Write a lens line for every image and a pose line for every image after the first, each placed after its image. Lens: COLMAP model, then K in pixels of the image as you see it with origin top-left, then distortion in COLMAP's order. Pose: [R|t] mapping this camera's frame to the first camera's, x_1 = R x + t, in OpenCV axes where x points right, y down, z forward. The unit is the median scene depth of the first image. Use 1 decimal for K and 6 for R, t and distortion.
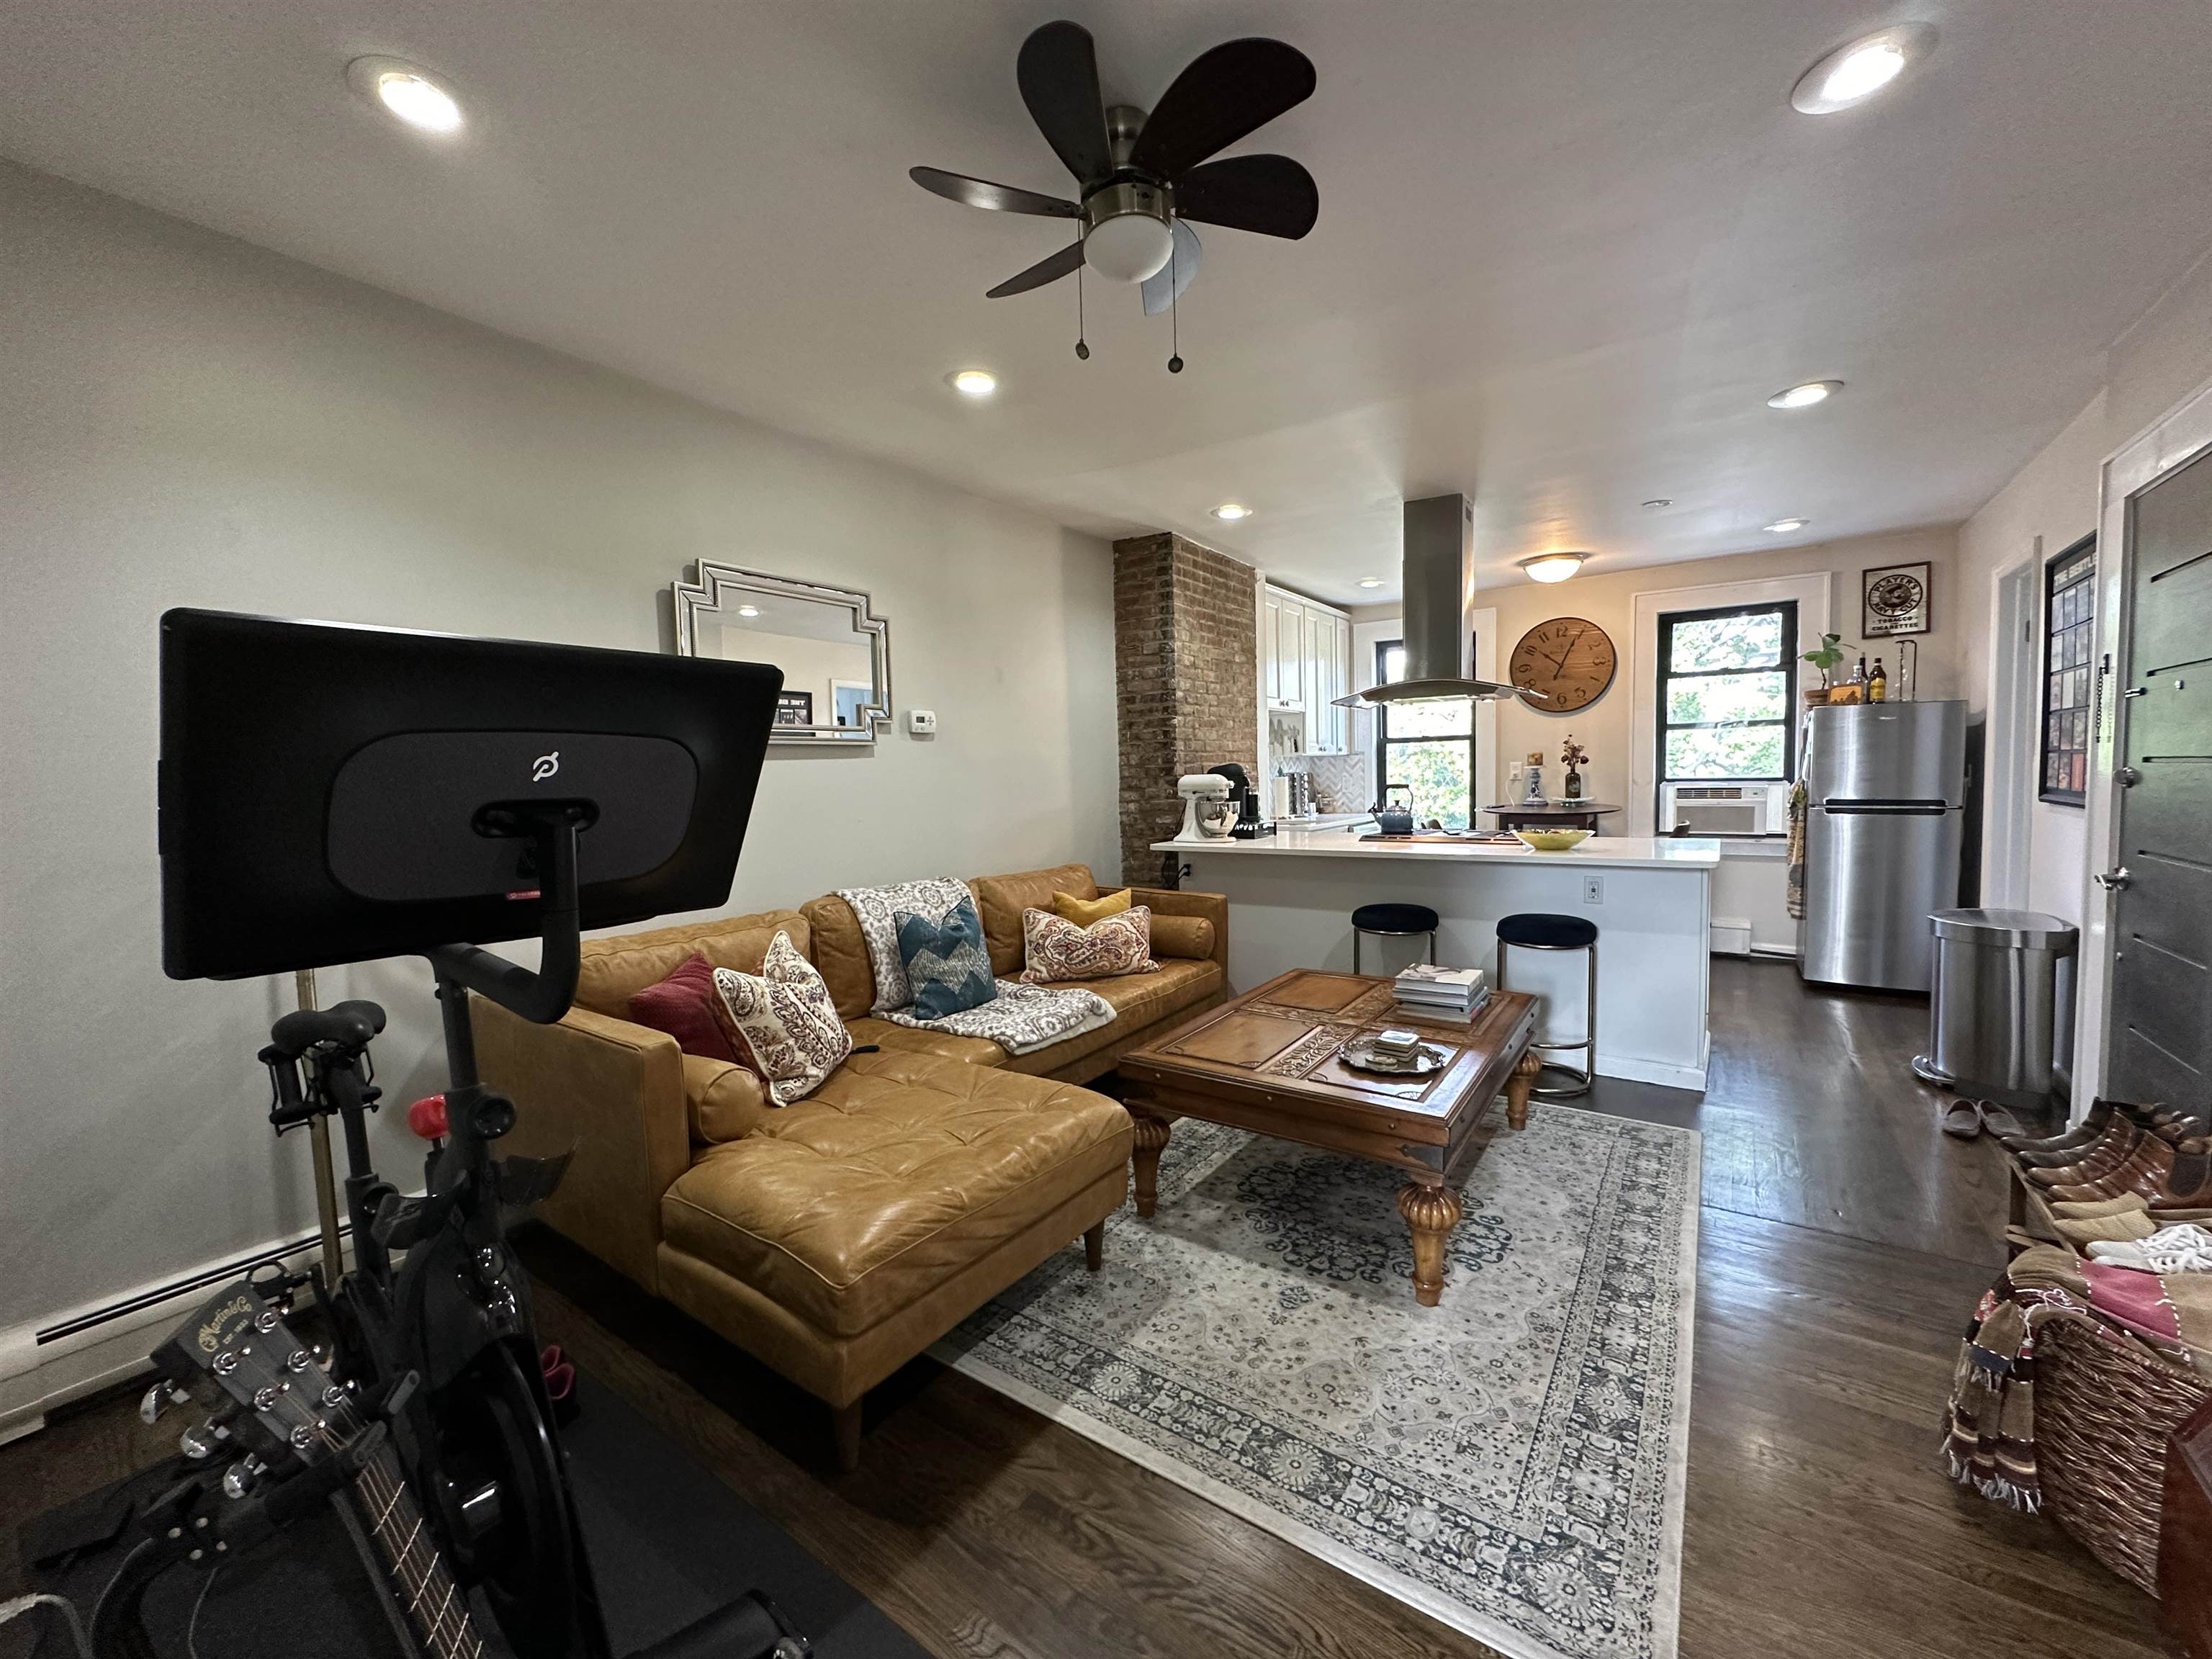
lens RADIAL K [[881.7, 0, 1103.5], [0, 881.7, 831.4], [0, 0, 1]] dist [-0.005263, 0.001278]
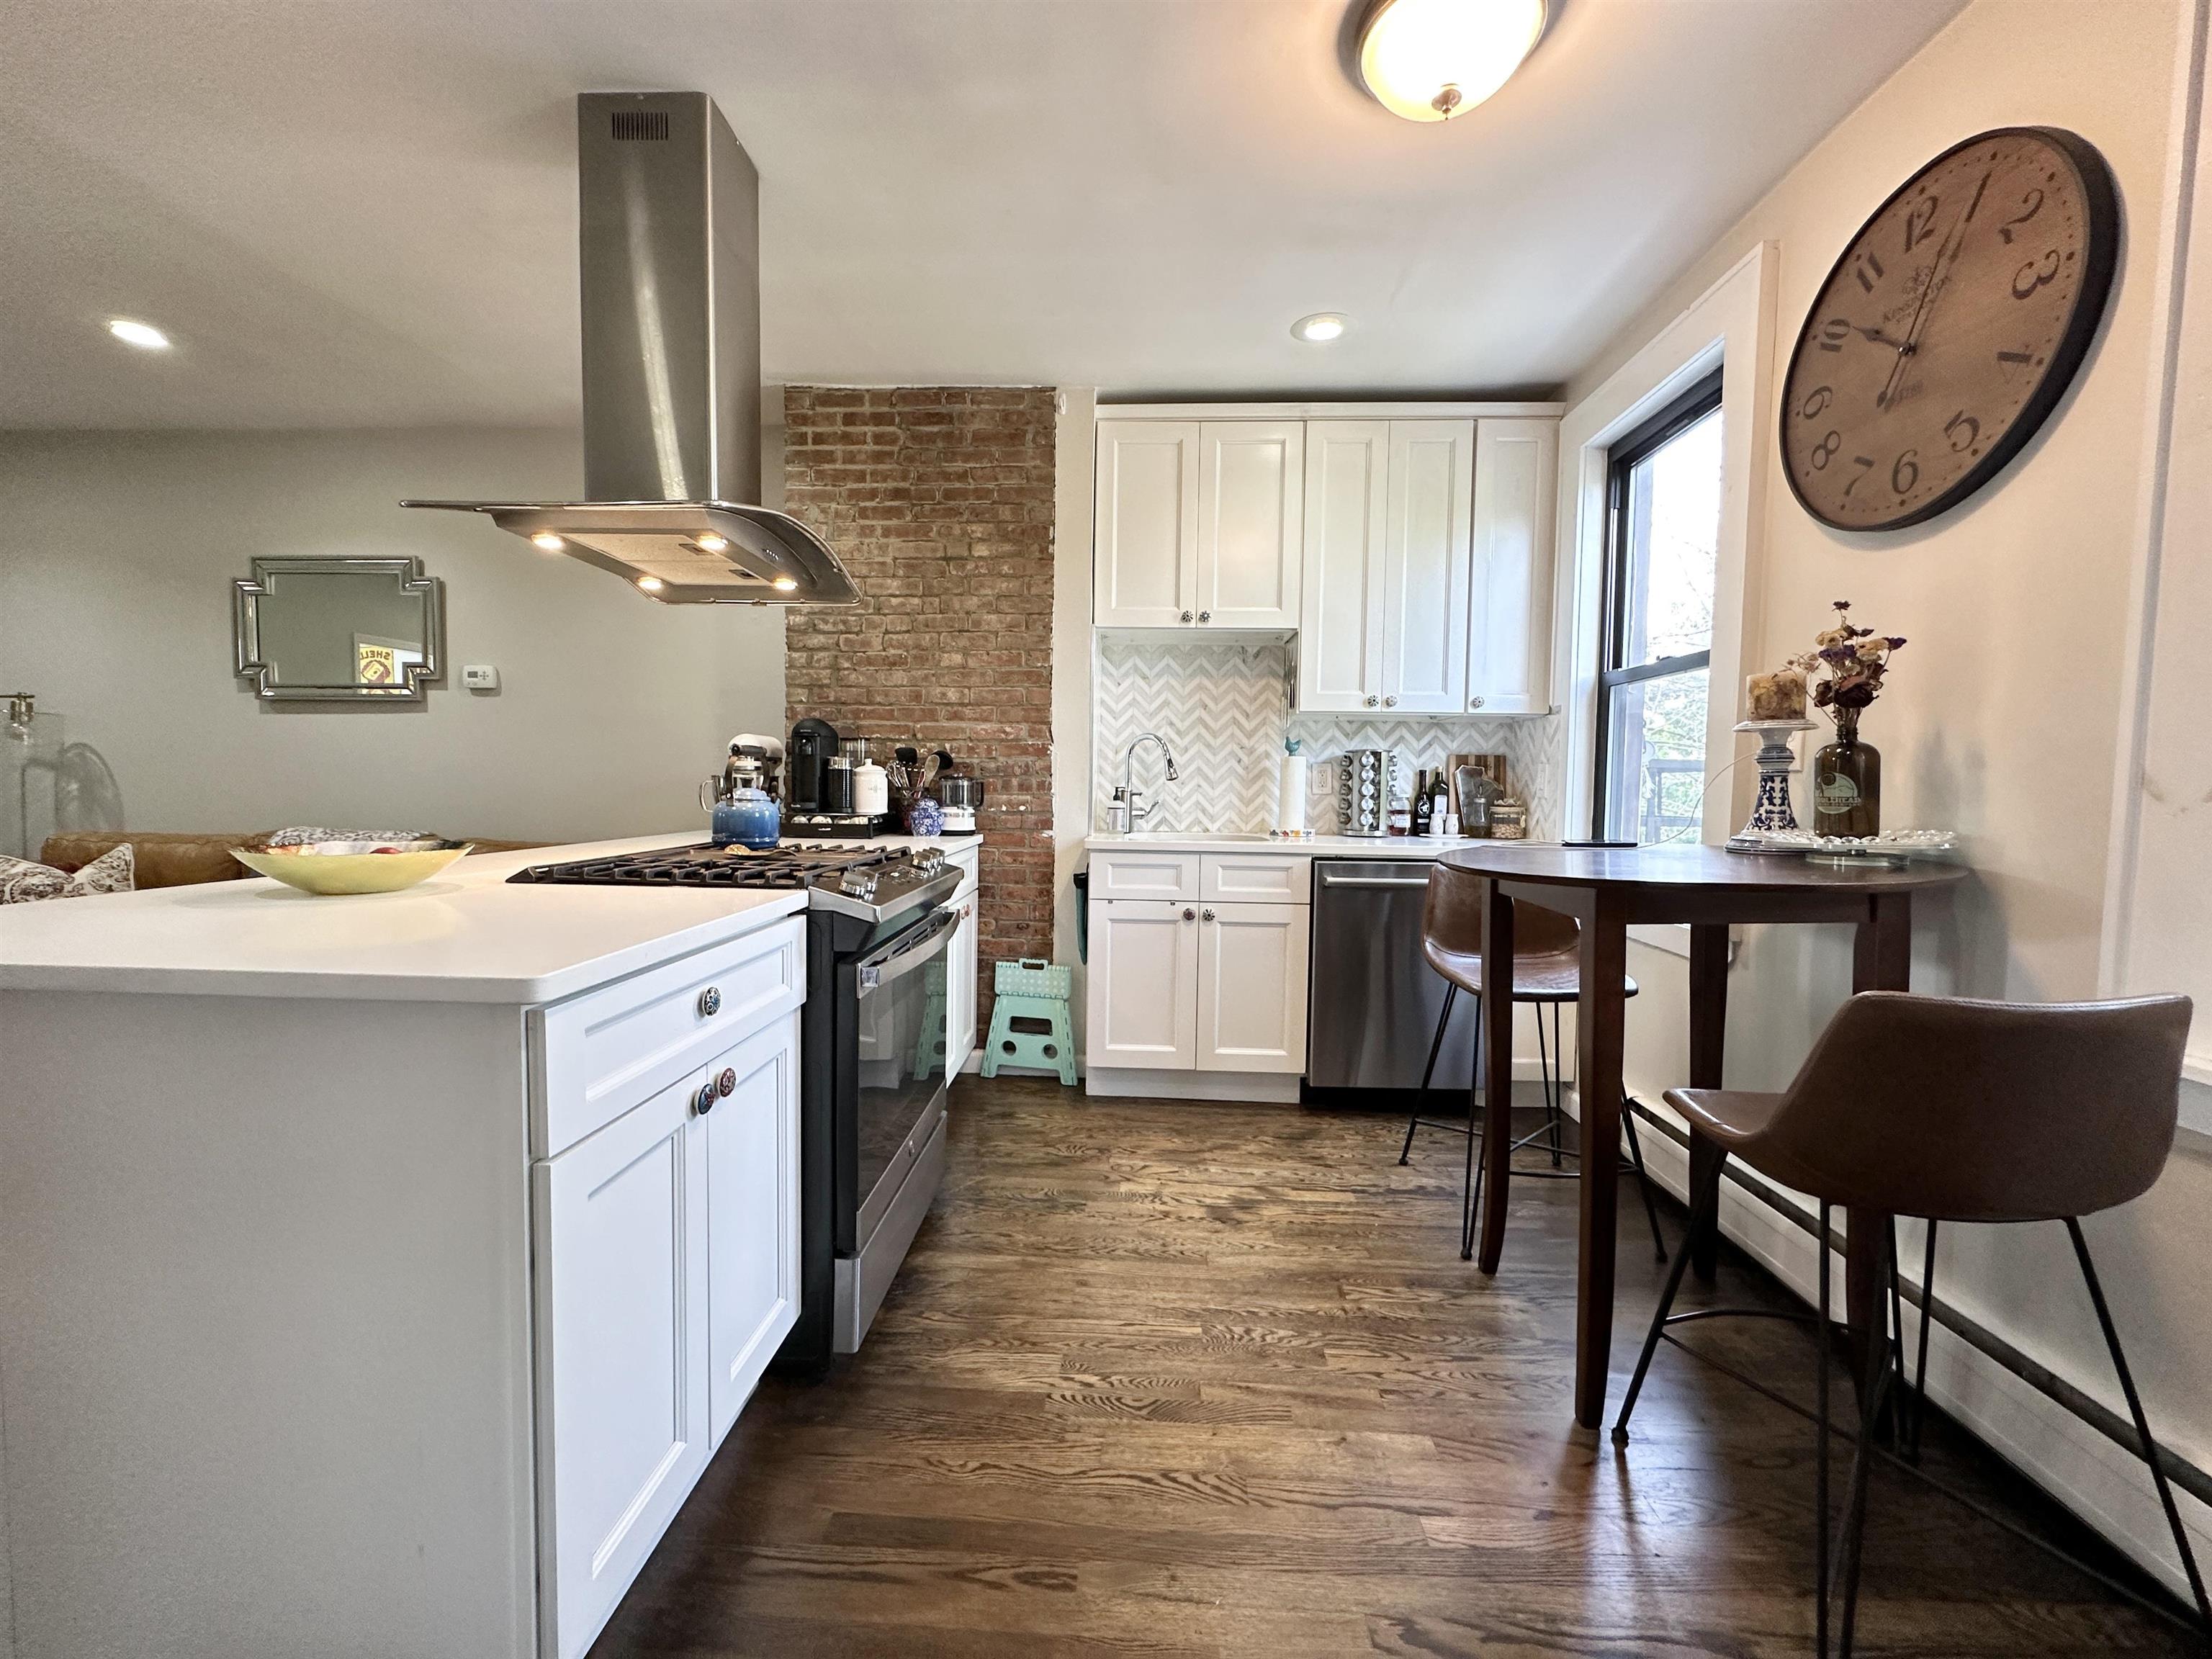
lens RADIAL K [[881.7, 0, 1104.8], [0, 881.7, 835.1], [0, 0, 1]] dist [-0.005263, 0.001278]
pose [[0.536783, 0.084329, -0.839496, 1.024137], [-0.082807, 0.995454, 0.047048, -0.051934], [0.839647, 0.044262, 0.541326, 1.063933]]
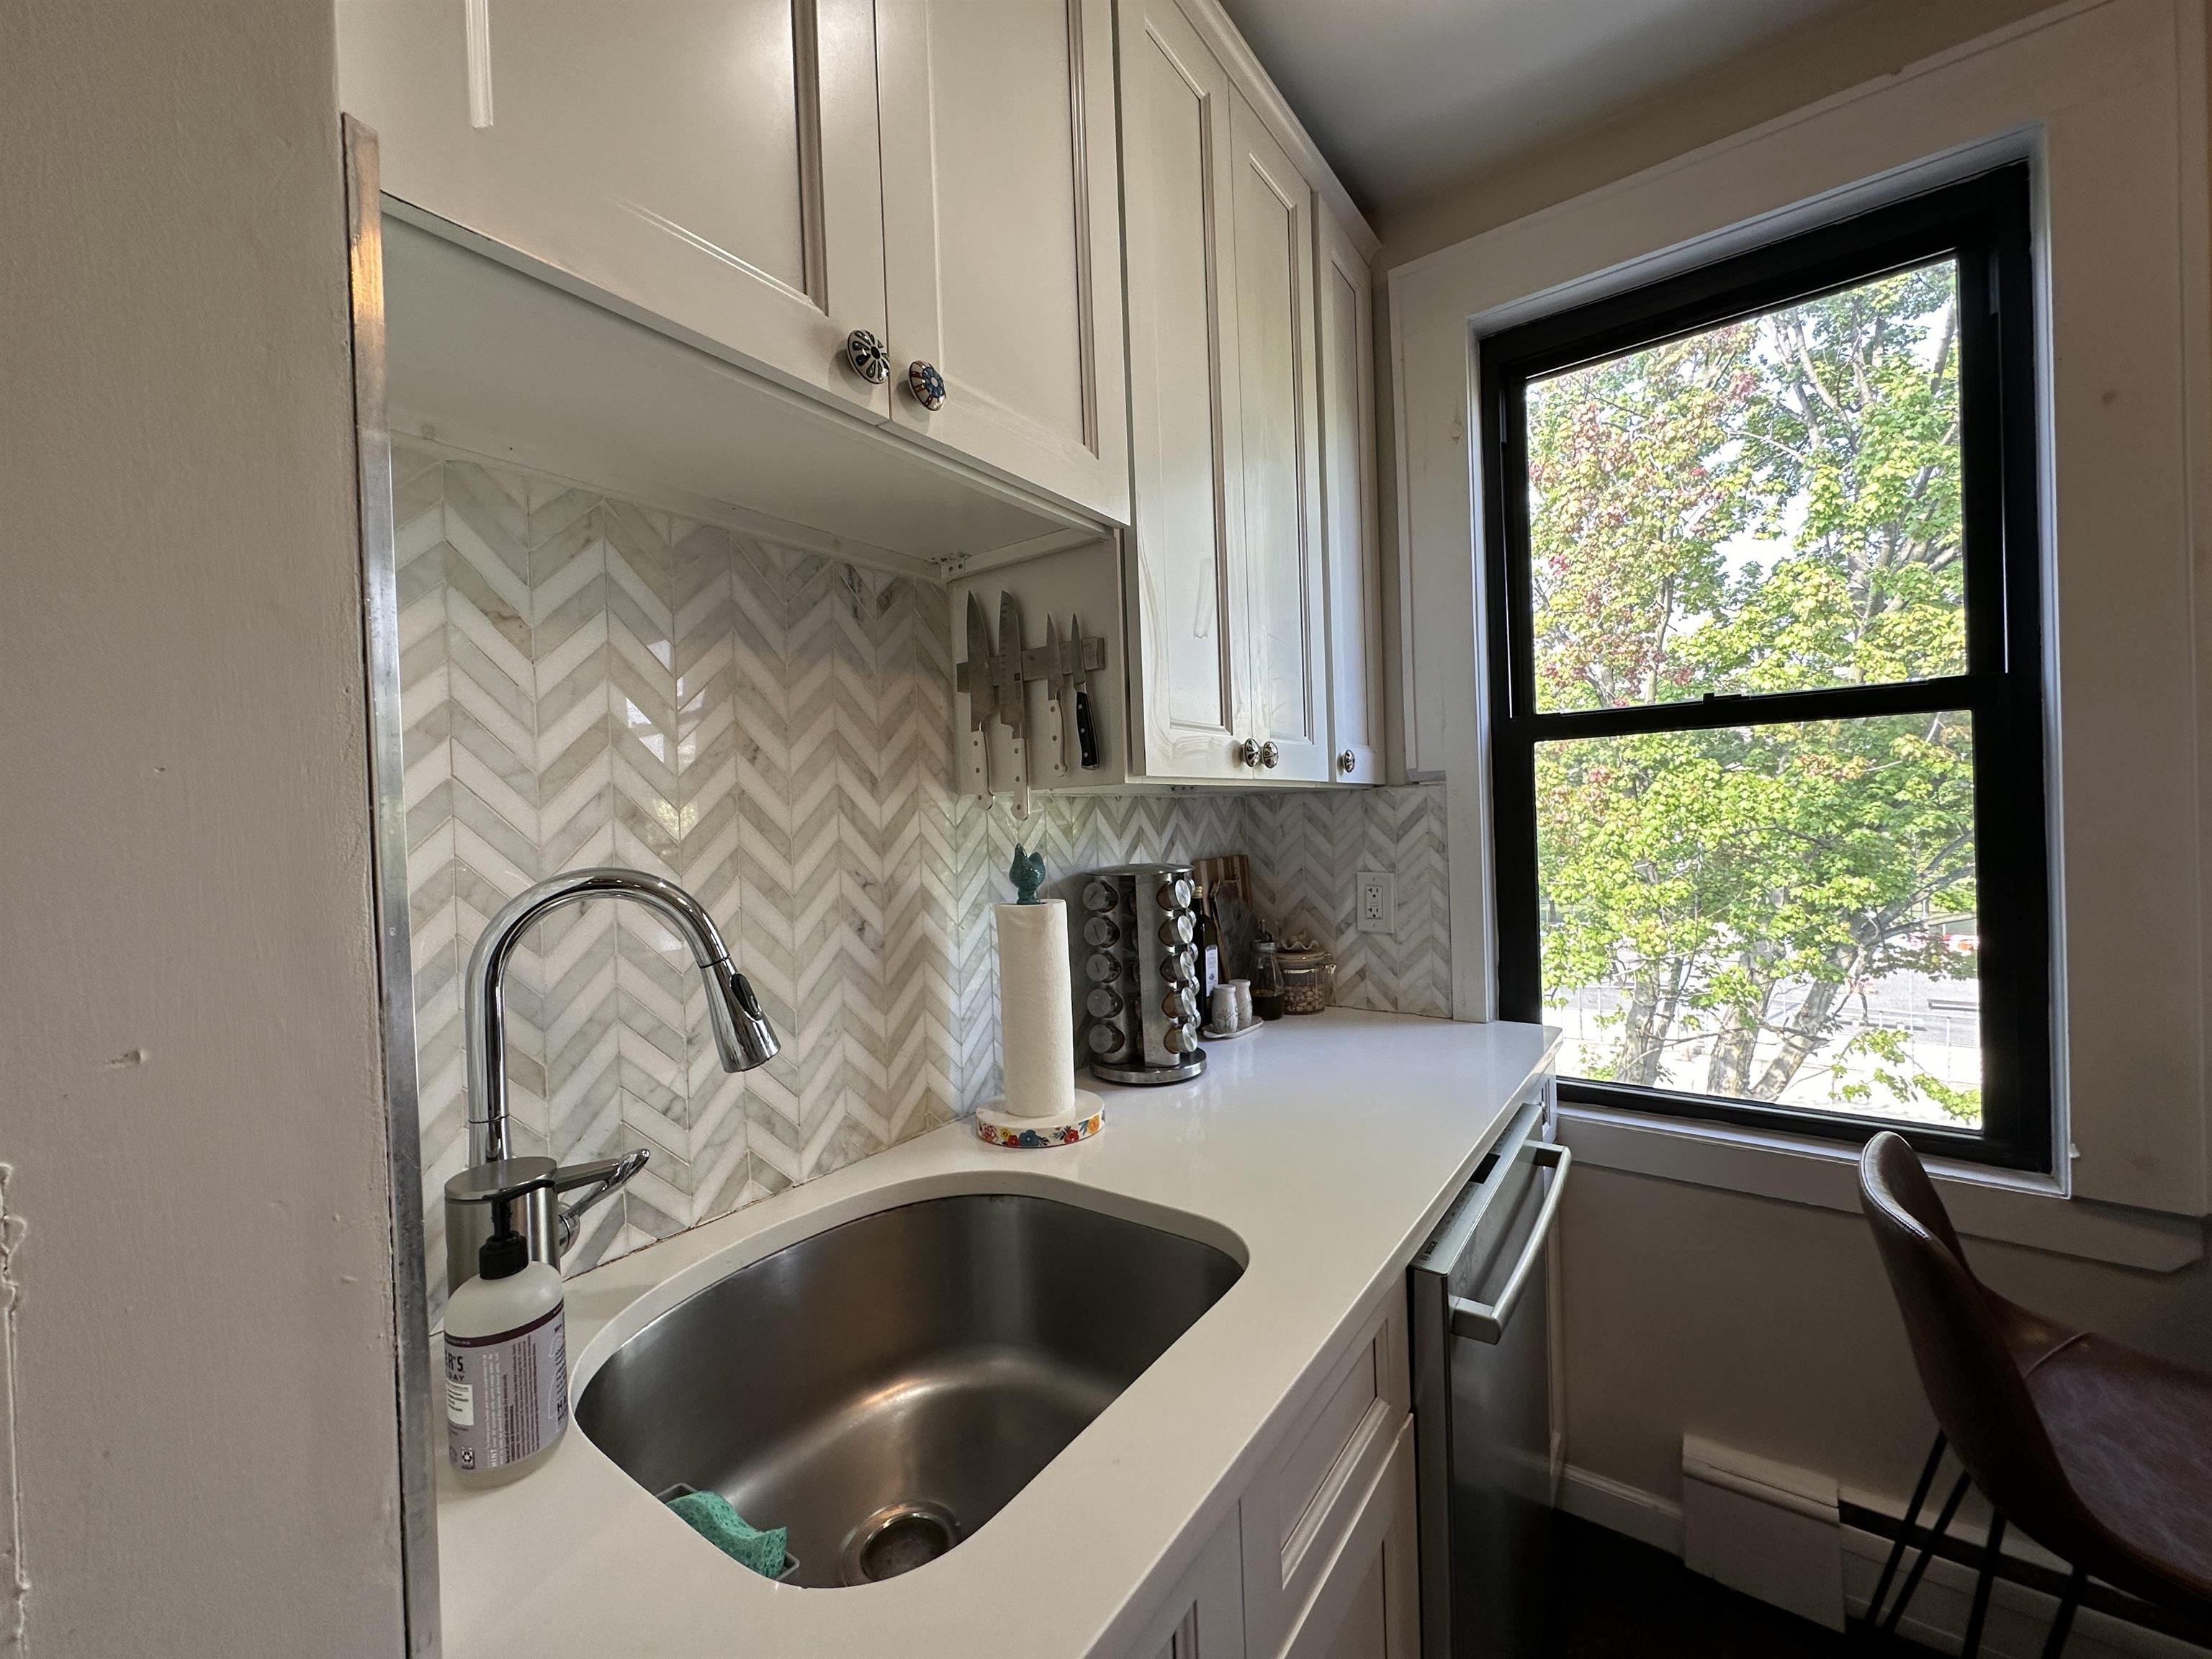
lens RADIAL K [[881.7, 0, 1103.6], [0, 881.7, 828.3], [0, 0, 1]] dist [-0.005263, 0.001278]
pose [[0.999845, -0.009676, -0.014737, 0.379710], [0.008884, 0.998561, -0.052895, -0.116259], [0.015228, 0.052756, 0.998491, 1.401160]]
